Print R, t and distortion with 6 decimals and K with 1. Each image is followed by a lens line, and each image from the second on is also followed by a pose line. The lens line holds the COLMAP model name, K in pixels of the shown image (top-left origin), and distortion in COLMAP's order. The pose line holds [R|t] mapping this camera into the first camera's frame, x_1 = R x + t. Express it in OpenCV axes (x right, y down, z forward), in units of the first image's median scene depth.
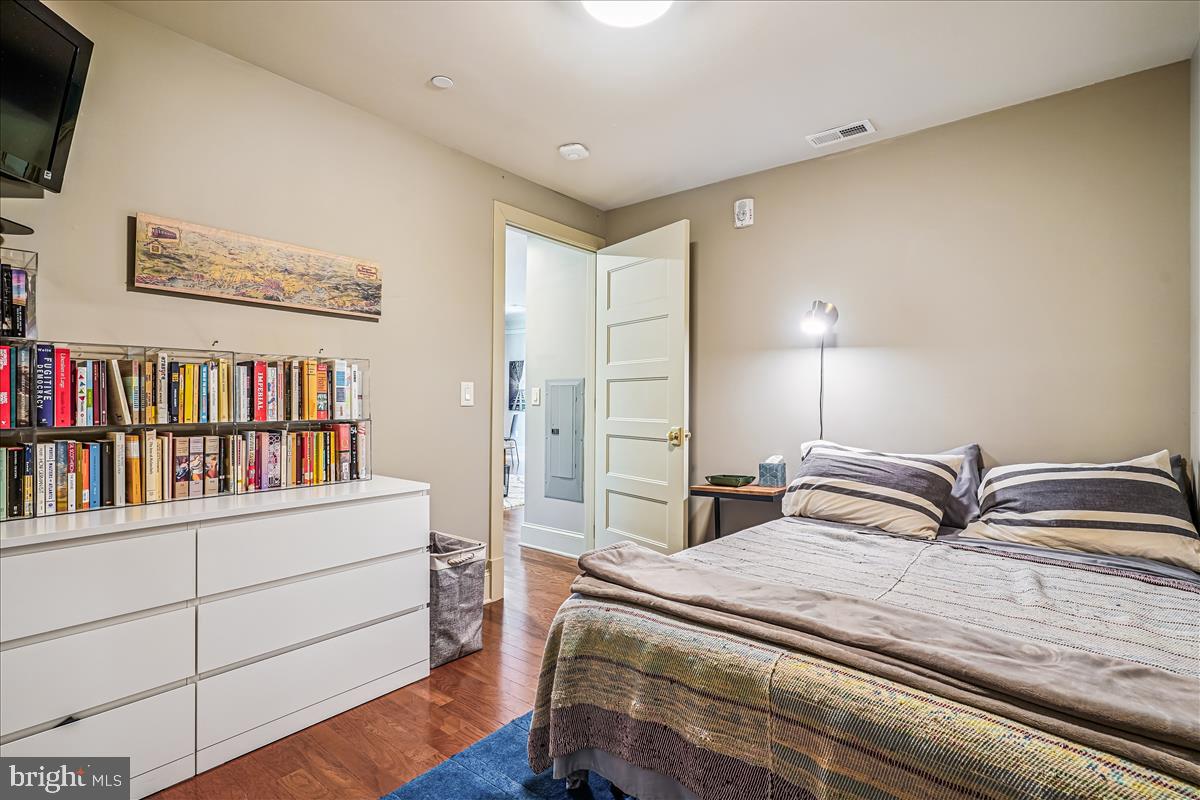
lens RADIAL K [[563.6, 0, 599.1], [0, 563.6, 401.6], [0, 0, 1]] dist [0.000351, 0.000248]
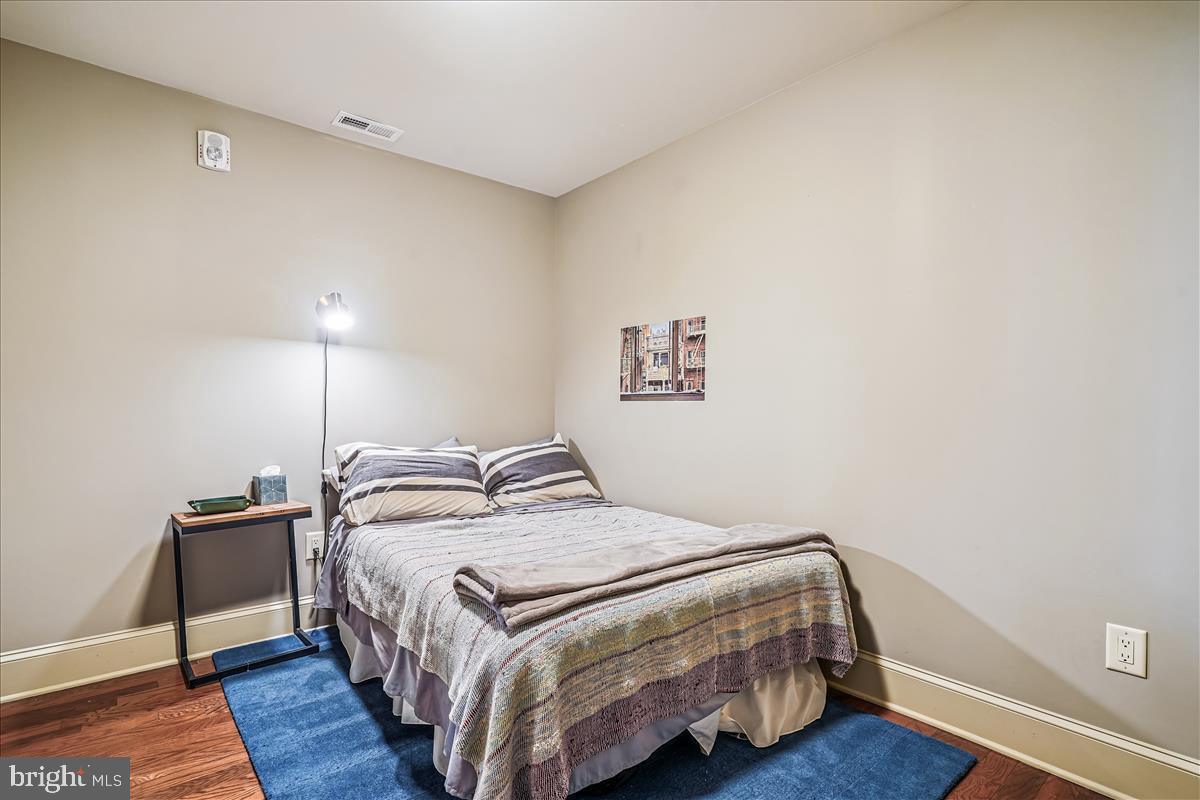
lens RADIAL K [[577.3, 0, 601.4], [0, 577.3, 429.7], [0, 0, 1]] dist [-0.011952, -0.000162]
pose [[0.207100, -0.036993, 0.977620, -0.847199], [-0.005144, 0.999230, 0.038901, 0.012492], [-0.978306, -0.013085, 0.206750, 0.706325]]
